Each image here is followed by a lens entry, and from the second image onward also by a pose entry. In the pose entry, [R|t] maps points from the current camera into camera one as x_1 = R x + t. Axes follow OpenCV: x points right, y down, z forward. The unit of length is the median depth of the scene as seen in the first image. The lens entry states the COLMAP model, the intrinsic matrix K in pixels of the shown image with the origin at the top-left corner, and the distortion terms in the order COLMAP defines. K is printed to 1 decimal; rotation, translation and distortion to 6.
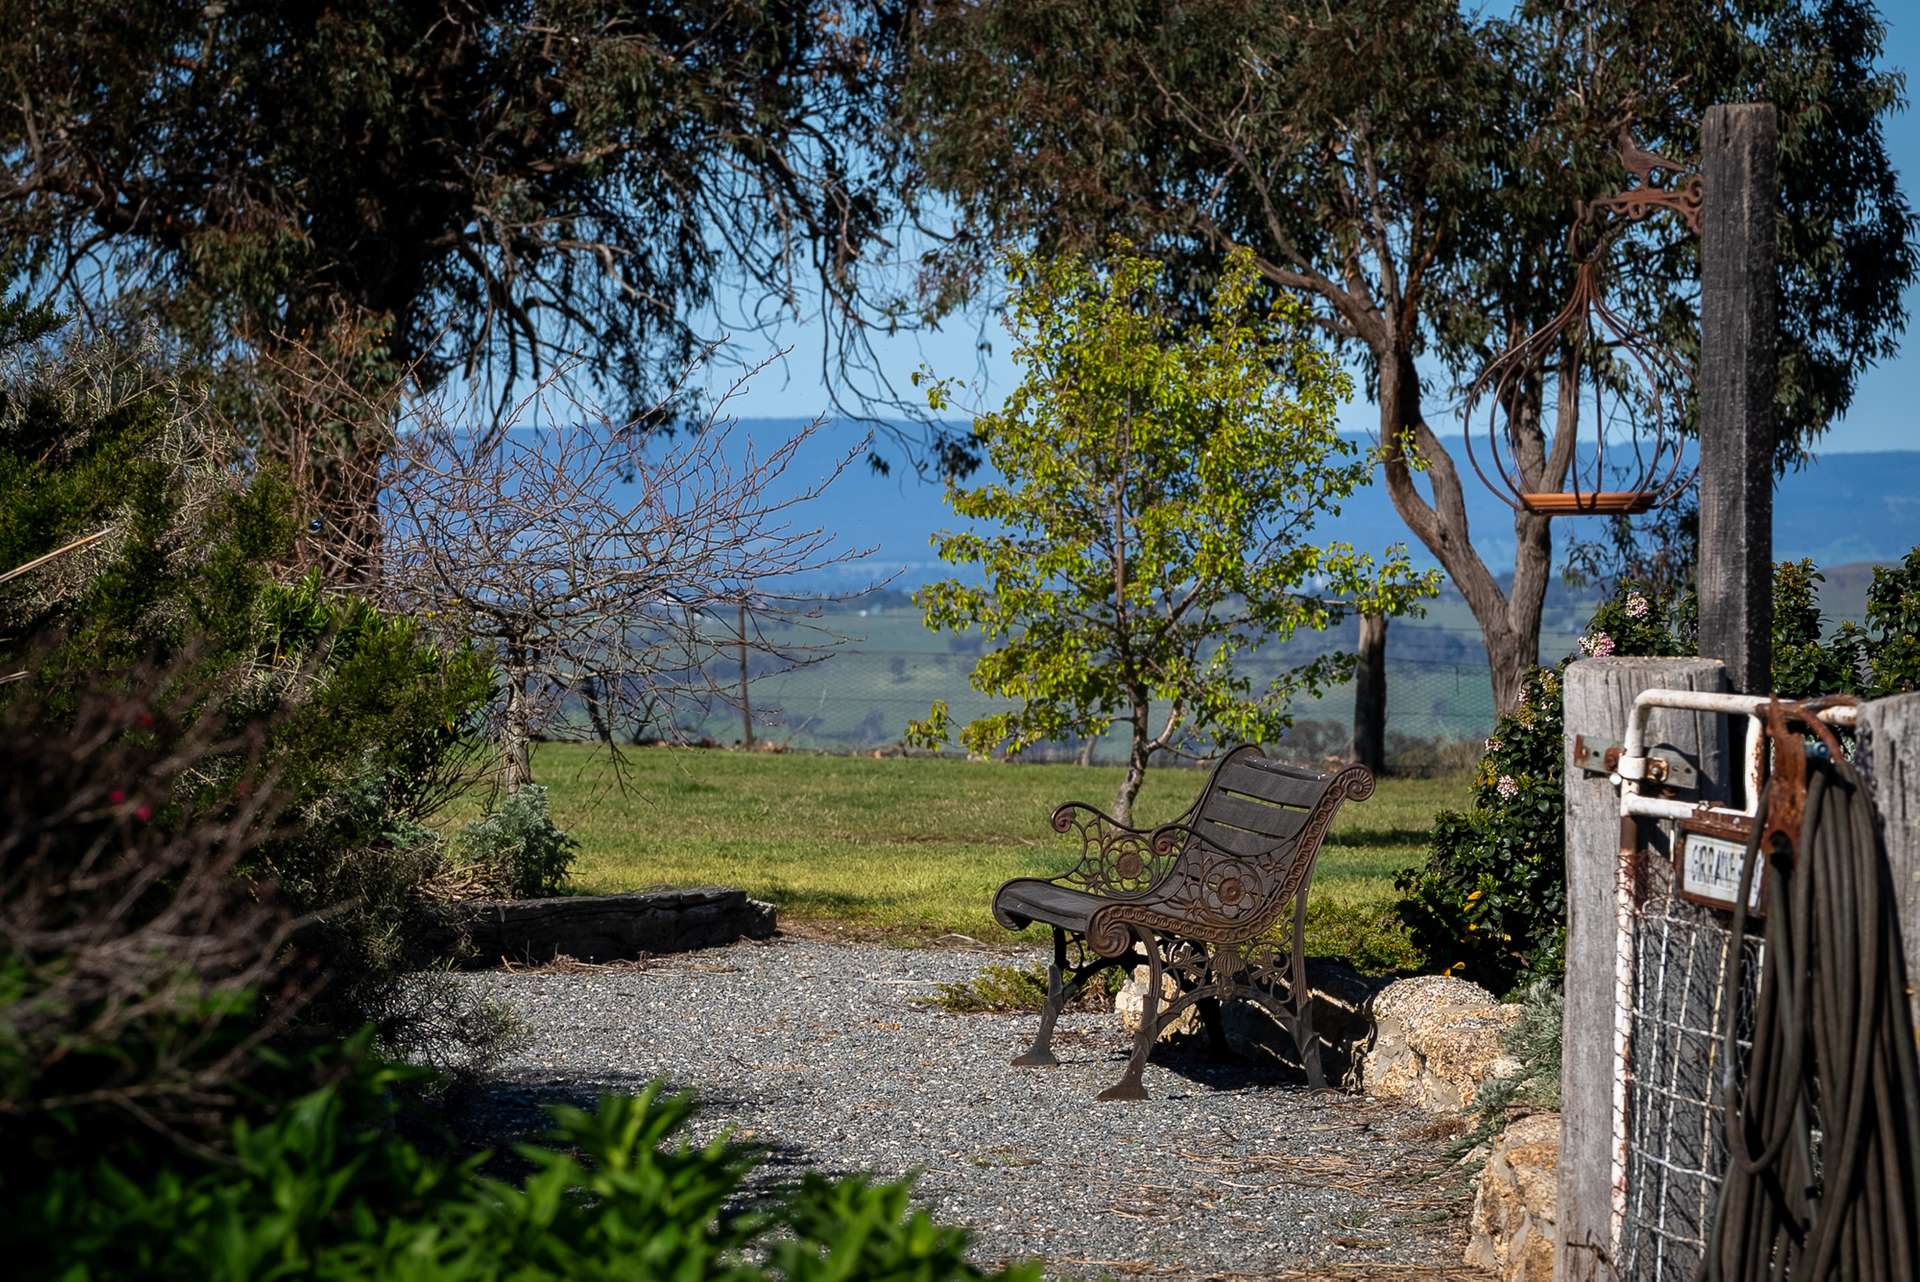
lens RADIAL K [[10625.5, 0, 960.0], [0, 10625.5, 641.6], [0, 0, 1]] dist [-0.428456, 0.000000]
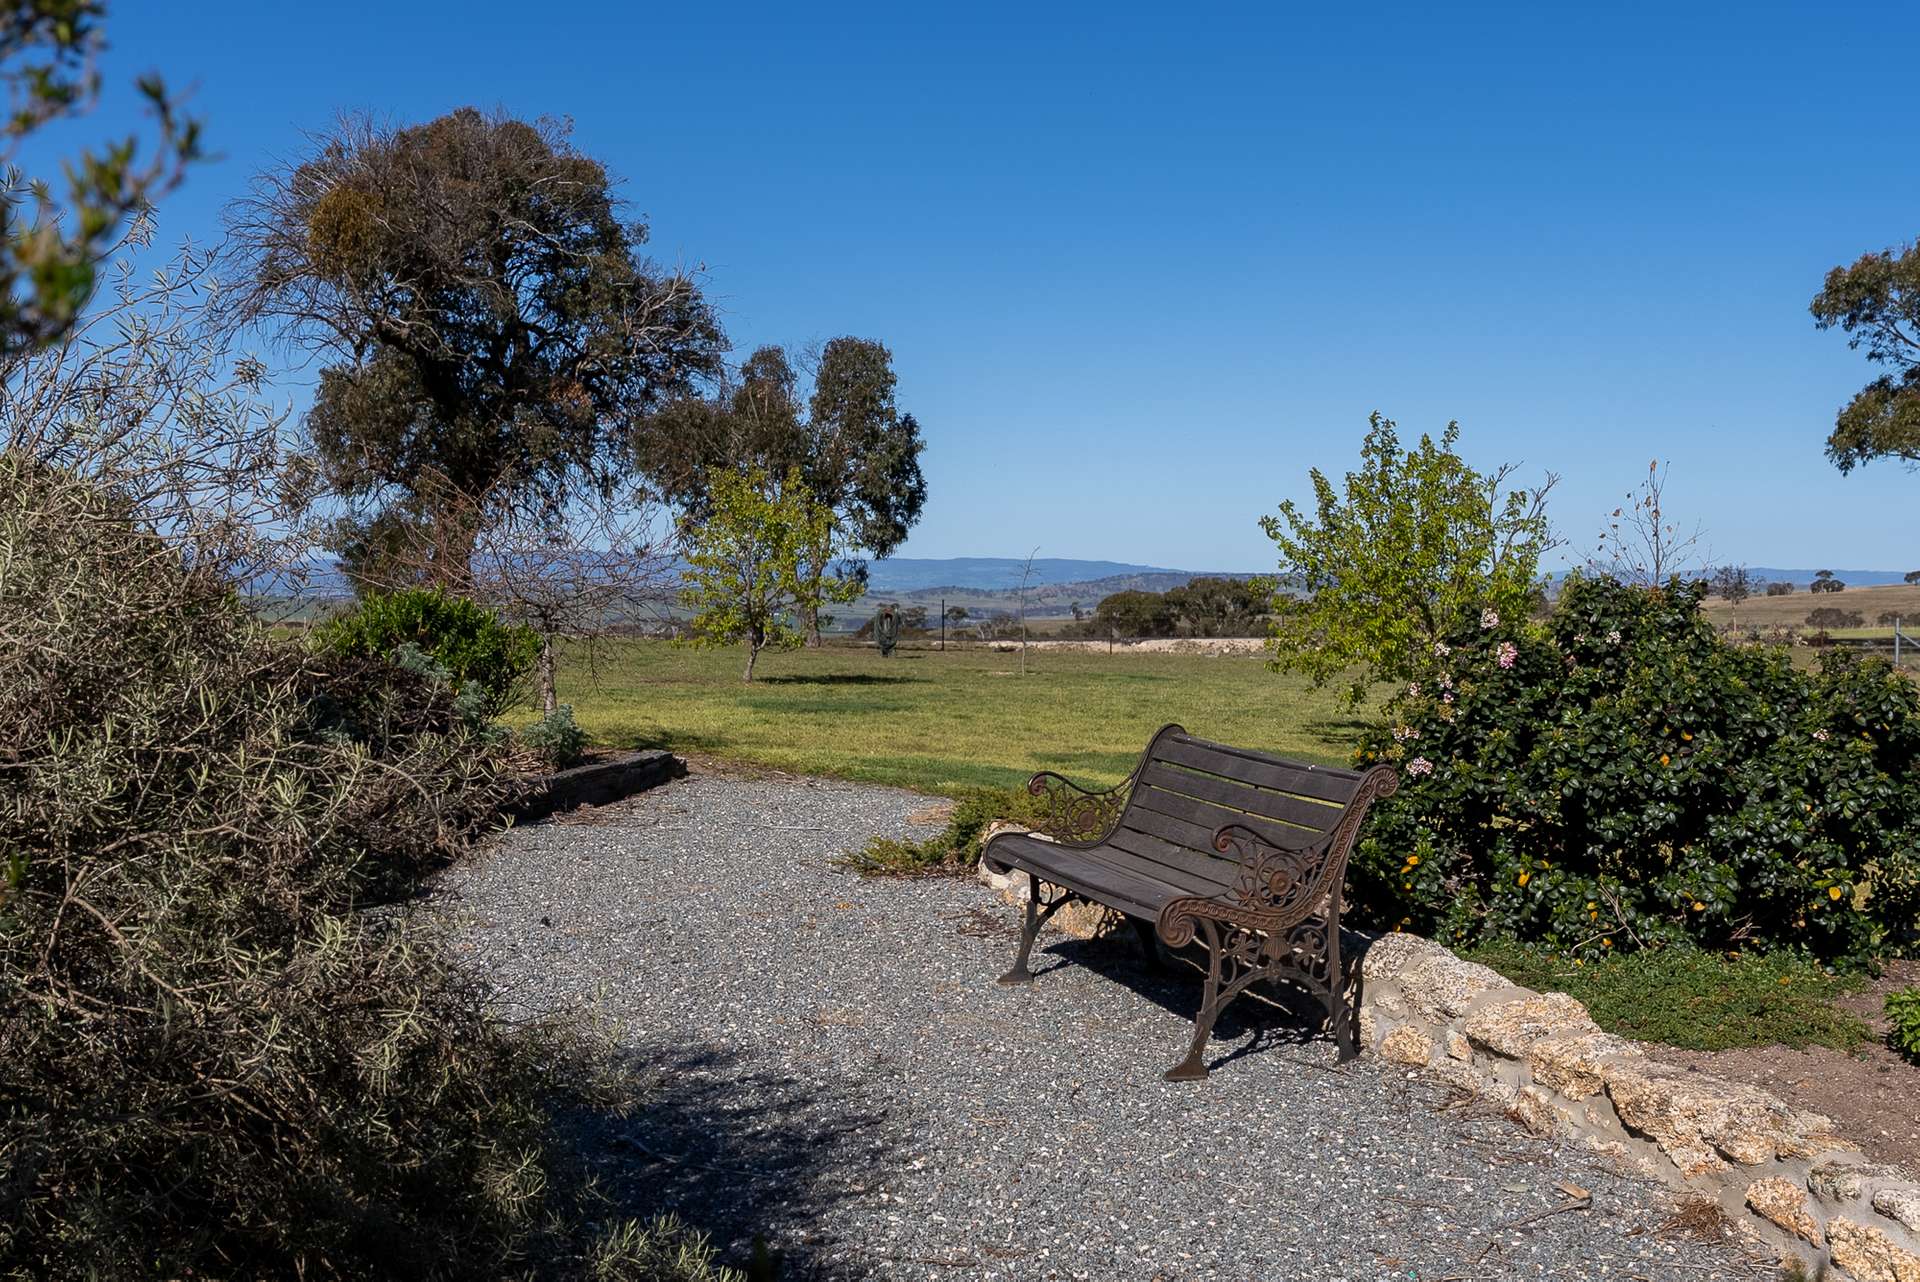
lens RADIAL K [[2271.1, 0, 963.4], [0, 2271.1, 639.8], [0, 0, 1]] dist [-0.004335, 0.000000]
pose [[0.987268, 0.003266, 0.159031, -0.015288], [-0.006054, 0.999836, 0.017053, -0.001858], [-0.158949, -0.017798, 0.987126, 0.267339]]
